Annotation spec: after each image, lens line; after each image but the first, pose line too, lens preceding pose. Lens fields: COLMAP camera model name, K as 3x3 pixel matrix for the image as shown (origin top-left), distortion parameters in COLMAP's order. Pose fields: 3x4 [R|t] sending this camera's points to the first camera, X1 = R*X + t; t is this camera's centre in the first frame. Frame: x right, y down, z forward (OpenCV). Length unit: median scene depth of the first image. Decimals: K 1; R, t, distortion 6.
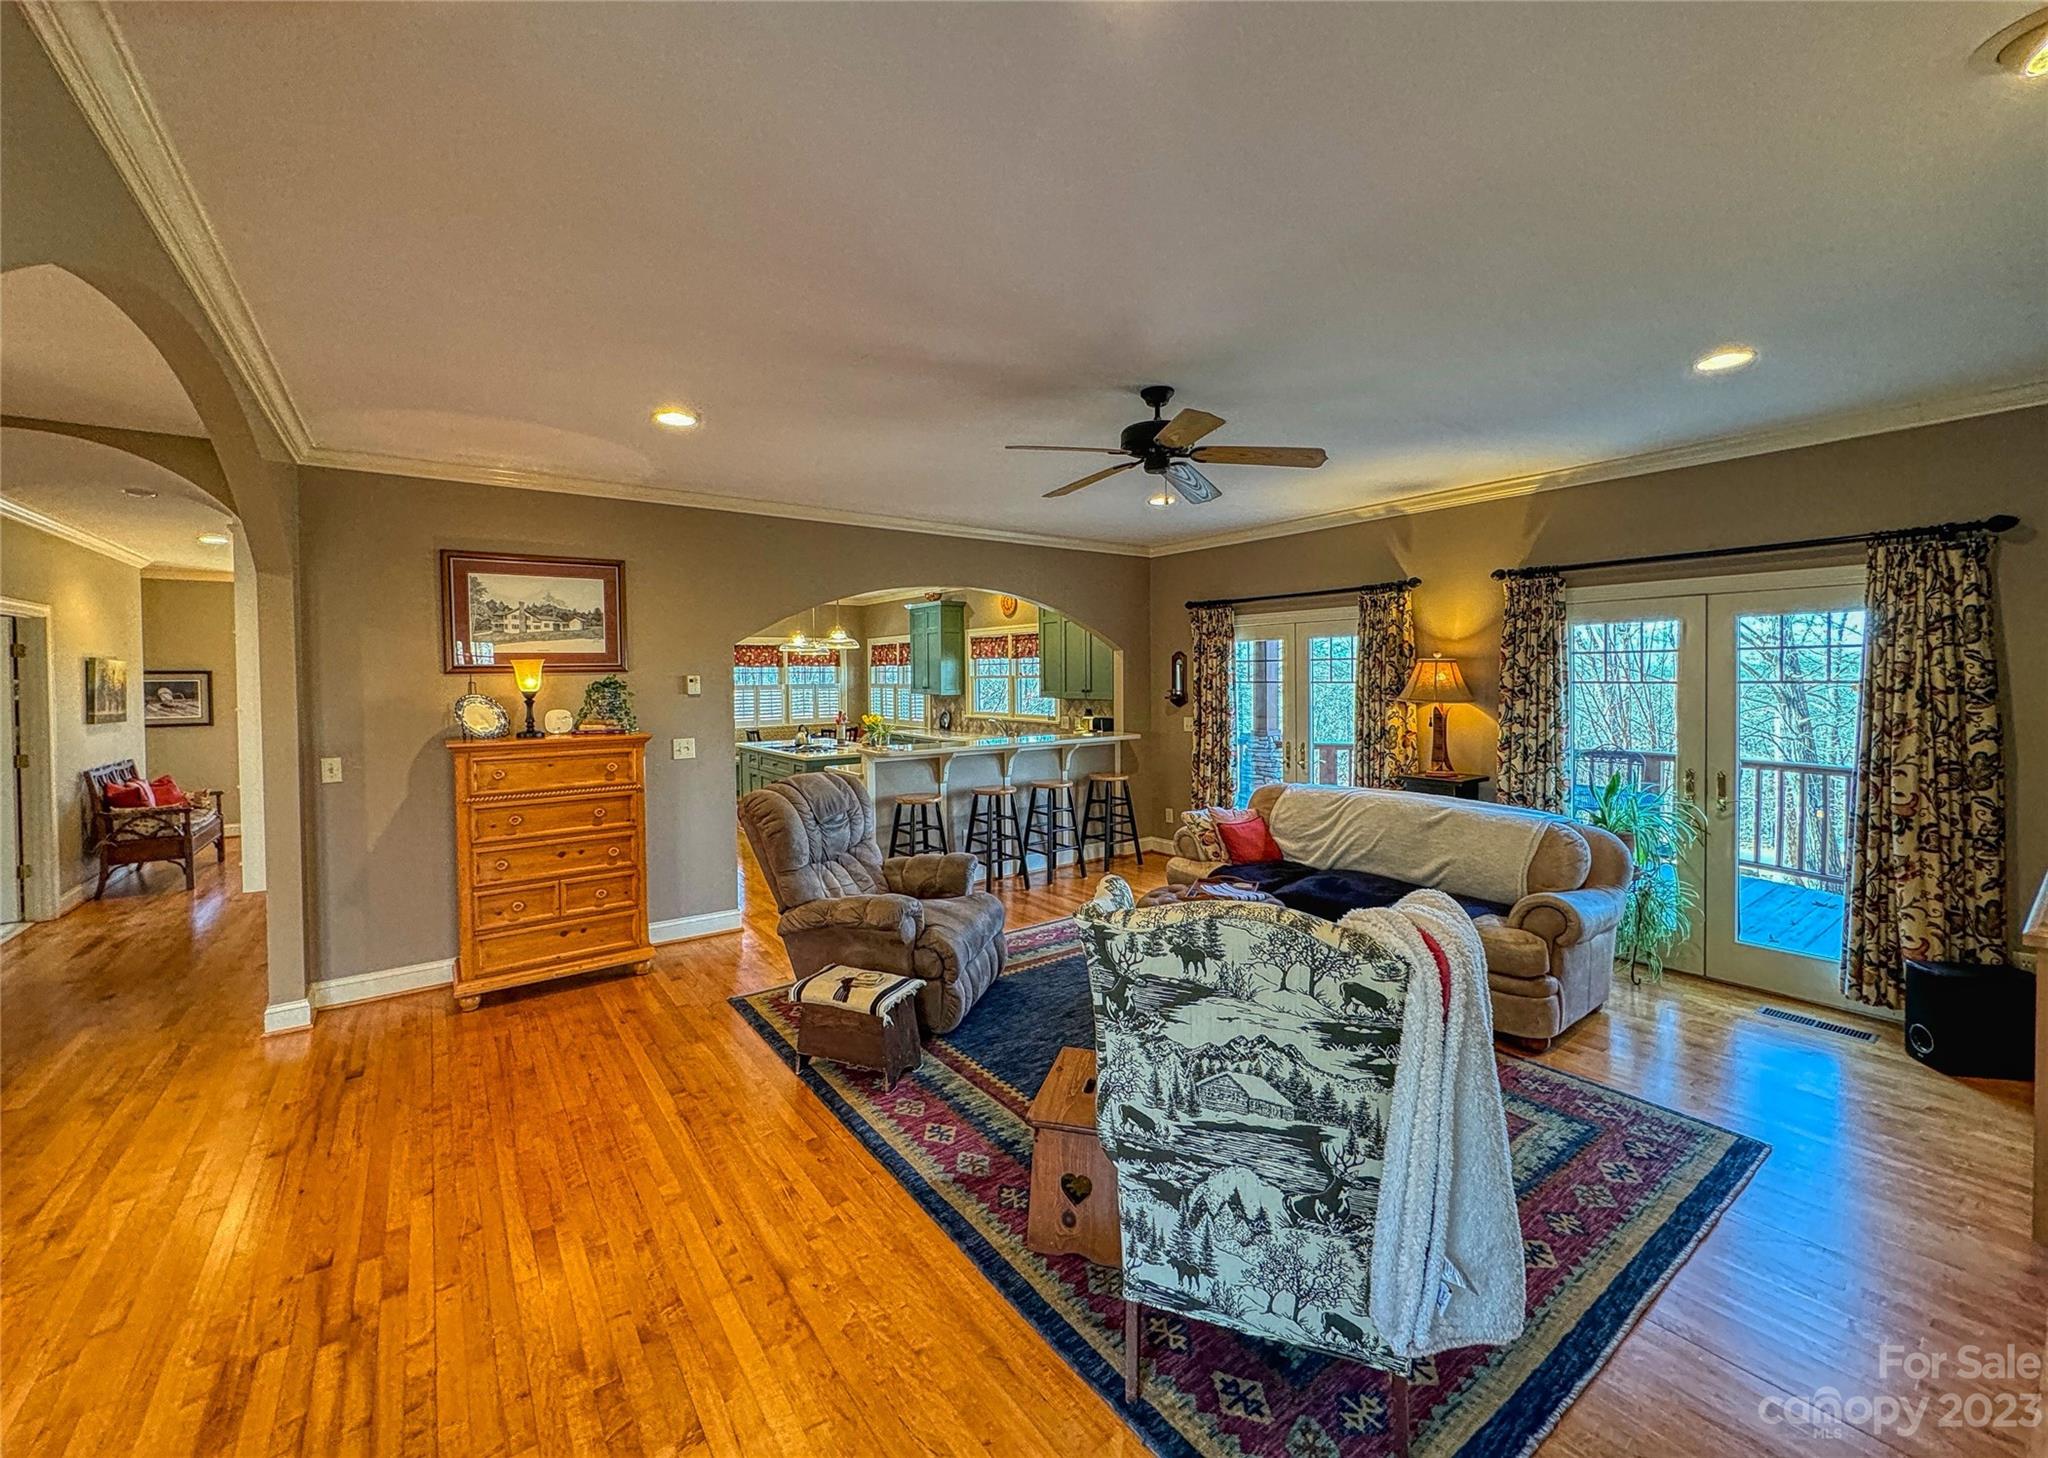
lens RADIAL K [[826.1, 0, 1020.1], [0, 826.1, 693.9], [0, 0, 1]] dist [-0.011148, -0.000119]
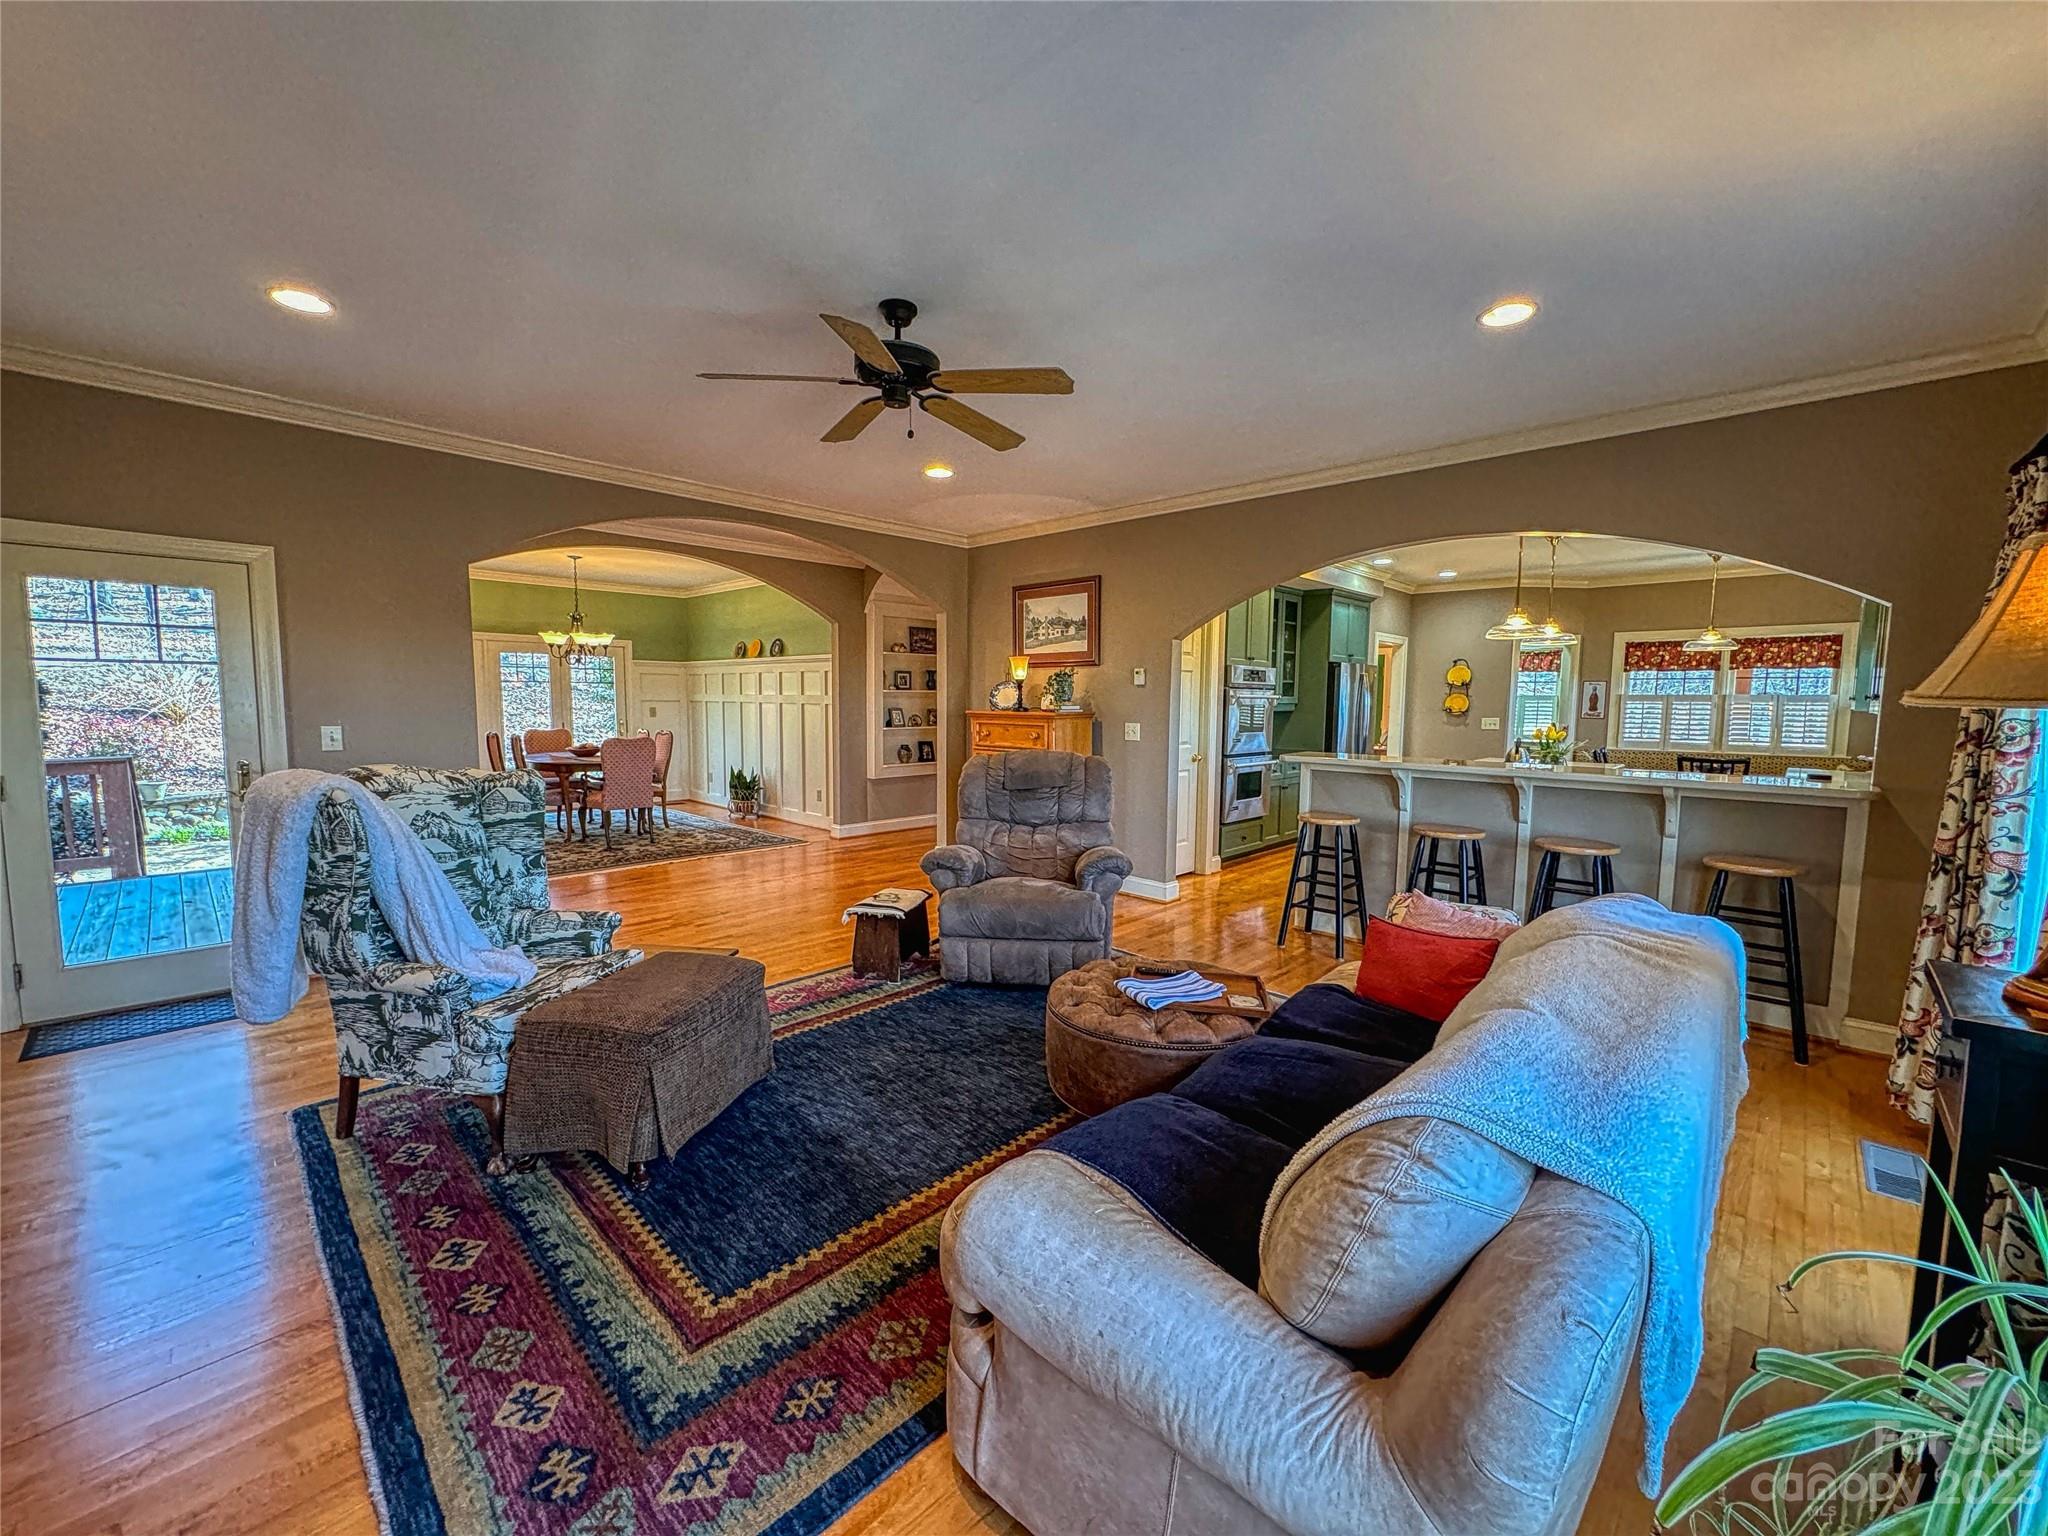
lens RADIAL K [[815.8, 0, 1023.3], [0, 815.8, 765.4], [0, 0, 1]] dist [-0.001741, -0.000344]
pose [[0.170908, 0.102525, -0.979938, 0.774122], [-0.037469, 0.994528, 0.097517, 0.007491], [0.984574, 0.020051, 0.173814, 0.711731]]
